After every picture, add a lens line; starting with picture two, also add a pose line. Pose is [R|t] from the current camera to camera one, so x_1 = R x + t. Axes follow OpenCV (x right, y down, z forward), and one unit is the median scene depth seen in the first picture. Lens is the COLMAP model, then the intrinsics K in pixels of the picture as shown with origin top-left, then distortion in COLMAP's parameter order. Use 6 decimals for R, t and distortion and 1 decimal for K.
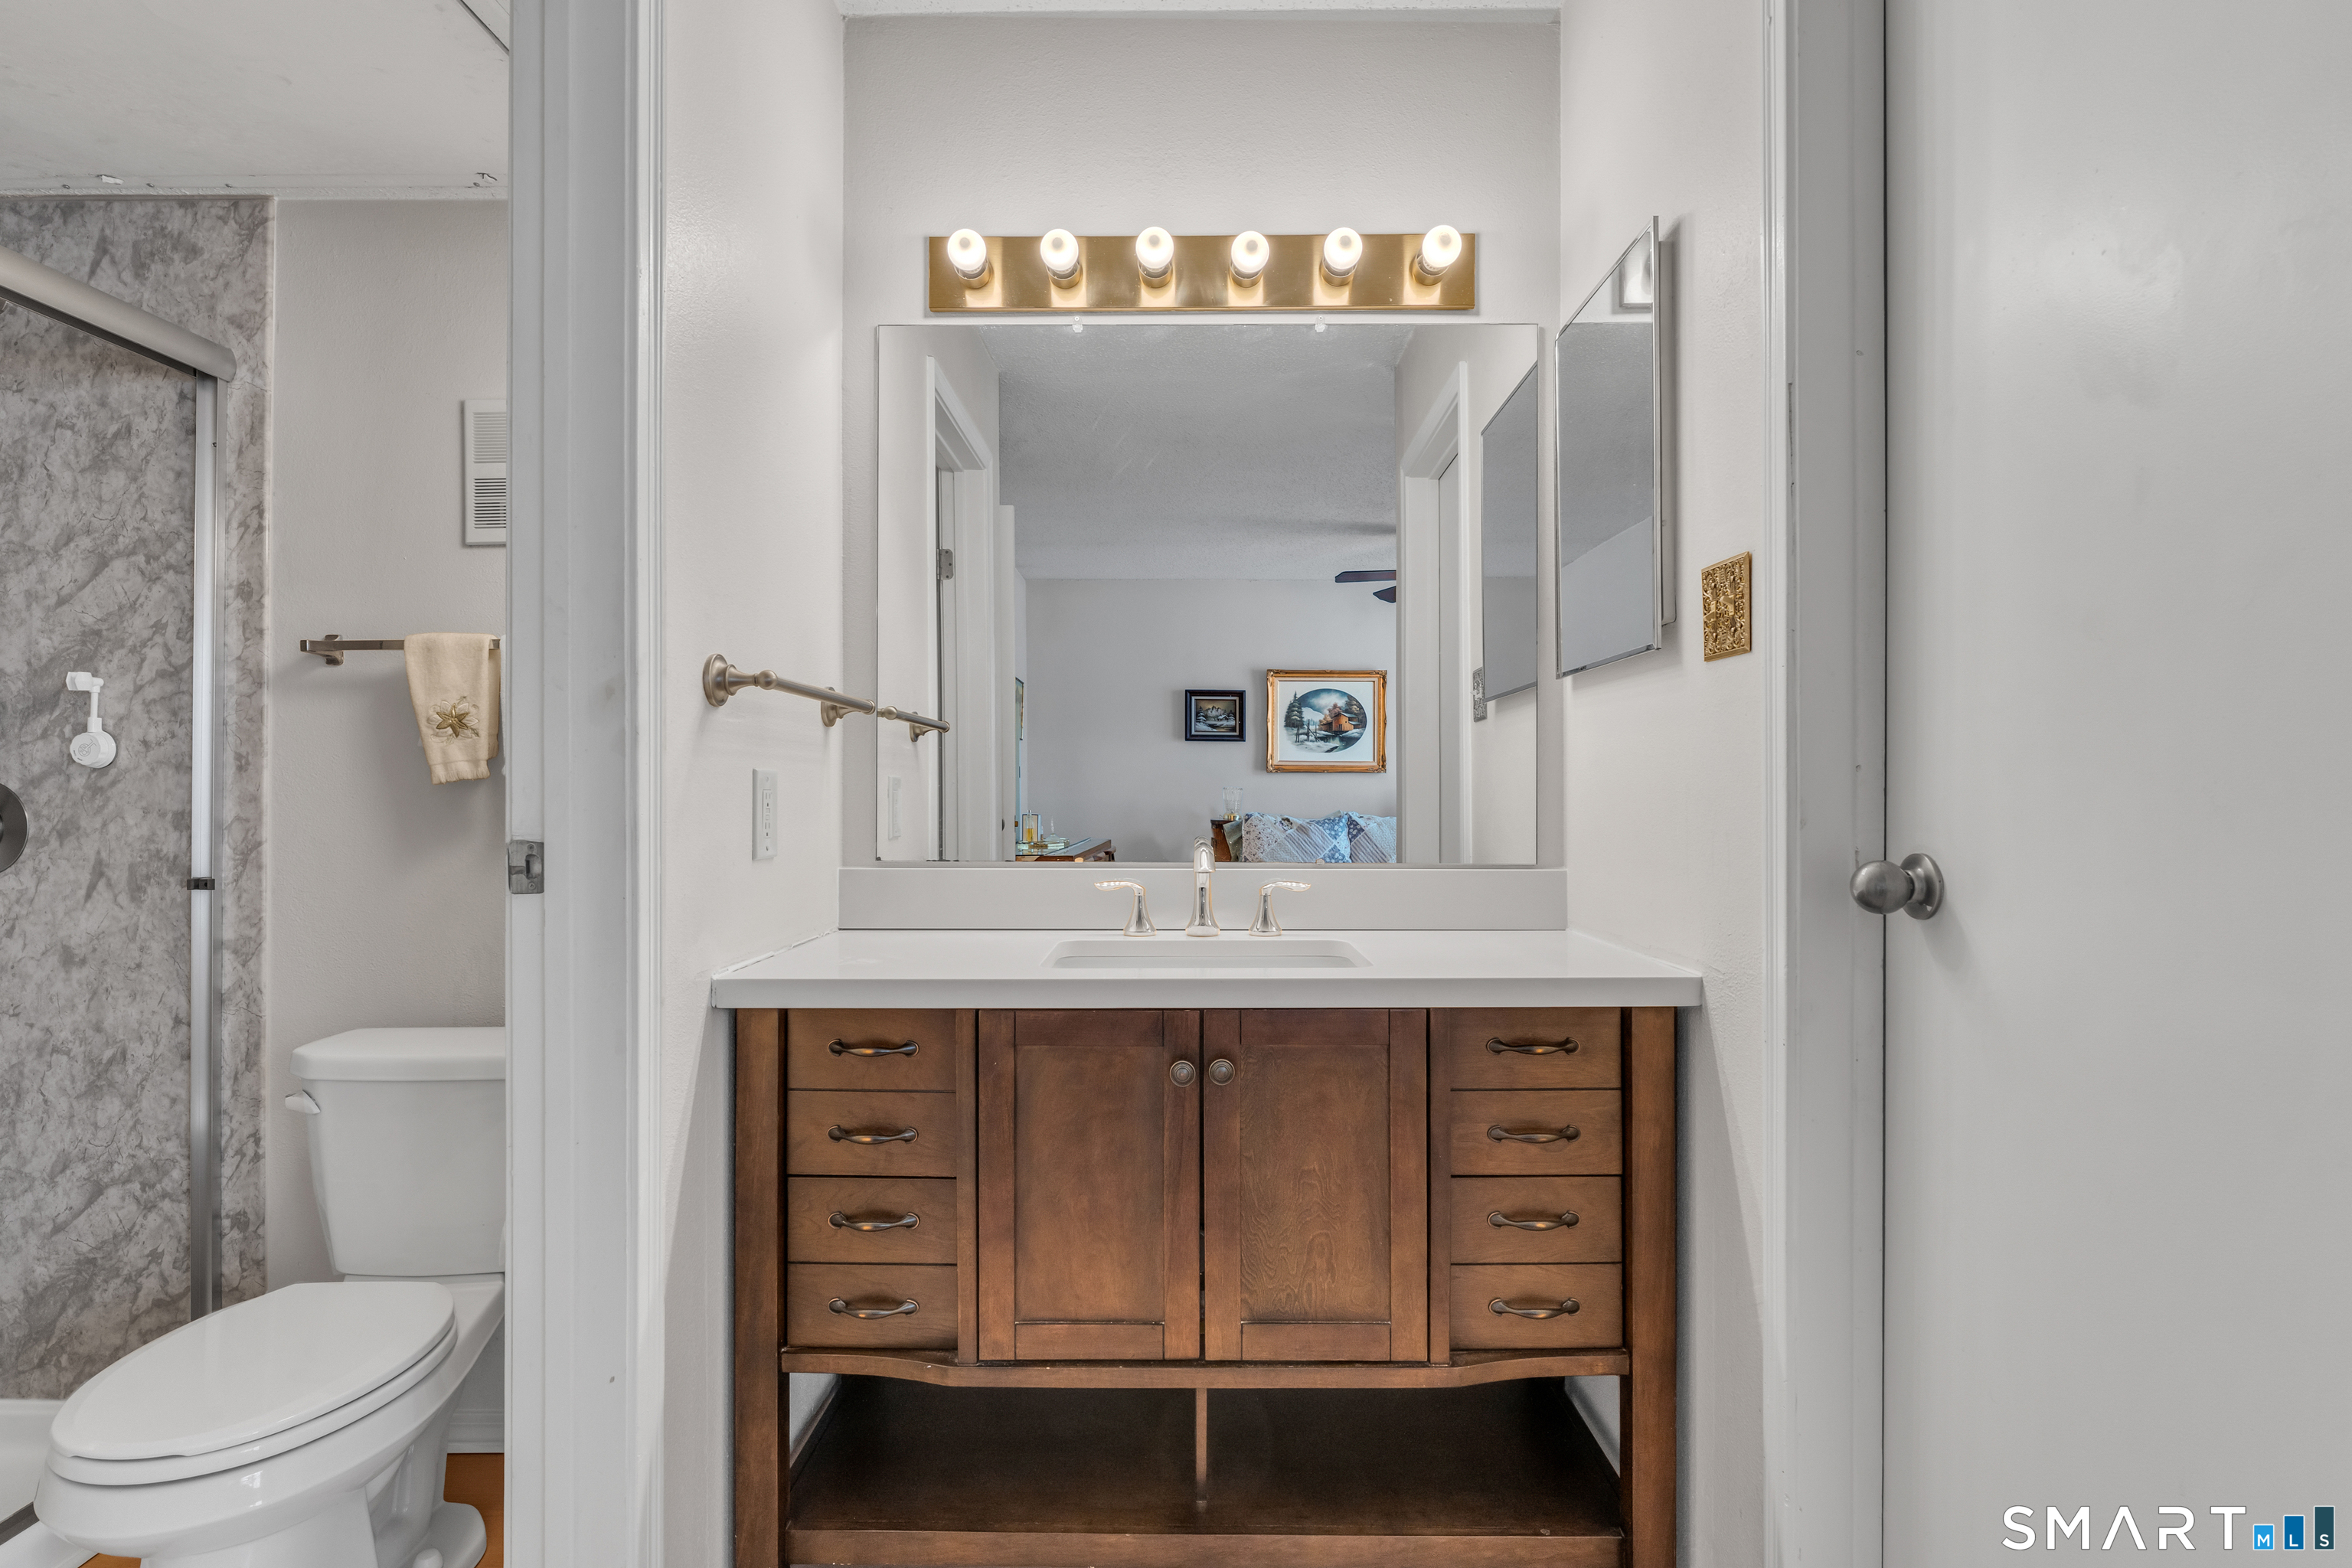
lens RADIAL K [[1126.9, 0, 1176.0], [0, 1126.9, 784.0], [0, 0, 1]] dist [-0.000475, -0.000183]
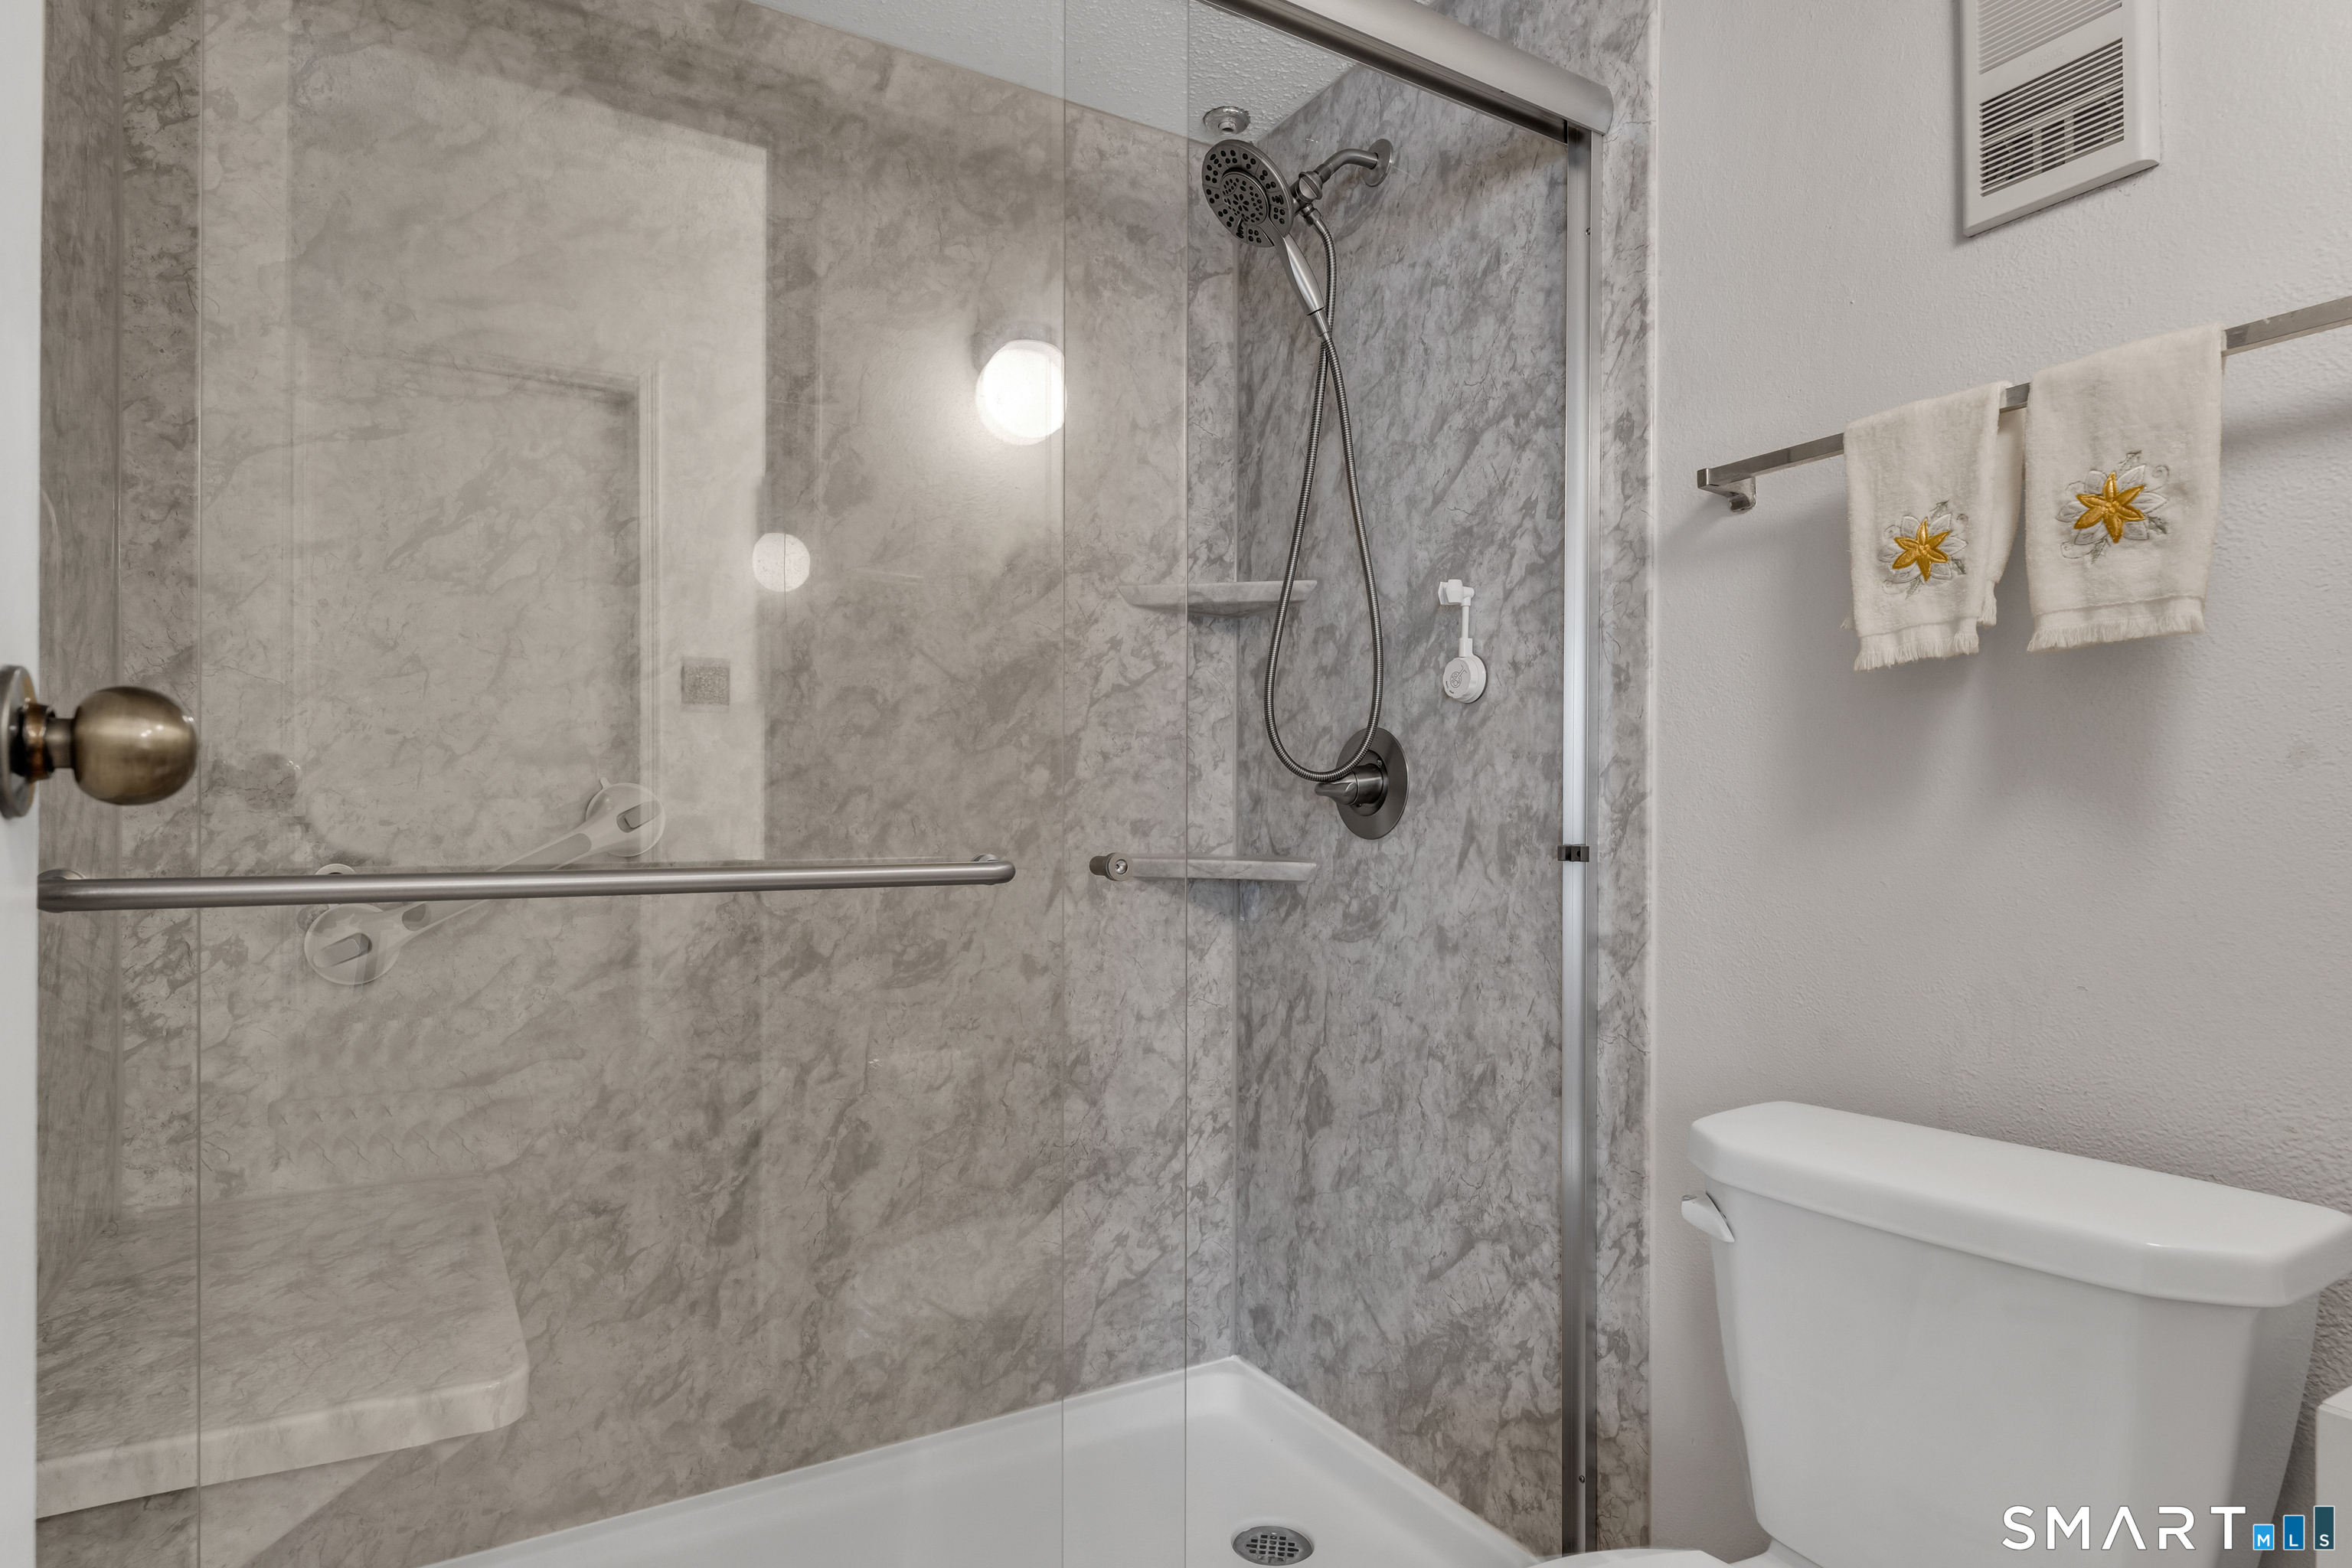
lens RADIAL K [[1223.2, 0, 1168.9], [0, 1223.2, 827.4], [0, 0, 1]] dist [-0.002348, -0.001885]
pose [[0.508142, 0.001681, -0.861272, -0.328440], [0.001466, 0.999995, 0.002817, 0.069524], [0.861272, -0.002694, 0.508137, 0.385231]]
